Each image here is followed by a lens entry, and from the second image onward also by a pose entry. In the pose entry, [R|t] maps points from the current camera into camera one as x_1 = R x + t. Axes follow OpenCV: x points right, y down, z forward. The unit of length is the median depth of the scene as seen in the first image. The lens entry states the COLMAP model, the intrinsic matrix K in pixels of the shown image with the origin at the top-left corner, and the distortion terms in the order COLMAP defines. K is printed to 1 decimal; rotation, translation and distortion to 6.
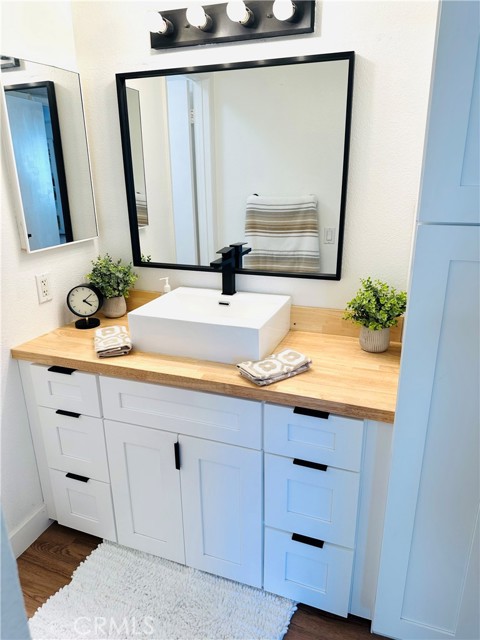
lens RADIAL K [[467.7, 0, 244.1], [0, 467.7, 322.5], [0, 0, 1]] dist [0.068785, -0.105204]
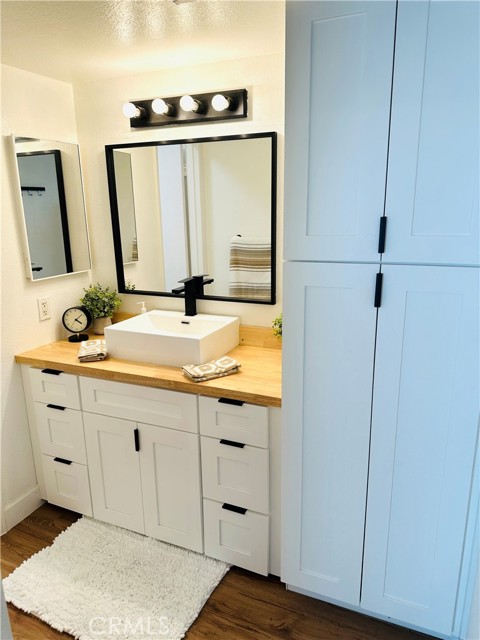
lens RADIAL K [[467.7, 0, 244.1], [0, 467.7, 322.5], [0, 0, 1]] dist [0.068785, -0.105204]
pose [[0.998434, 0.010504, -0.054954, 0.194059], [-0.014650, 0.997030, -0.075603, 0.054586], [0.053996, 0.076290, 0.995623, -0.246021]]
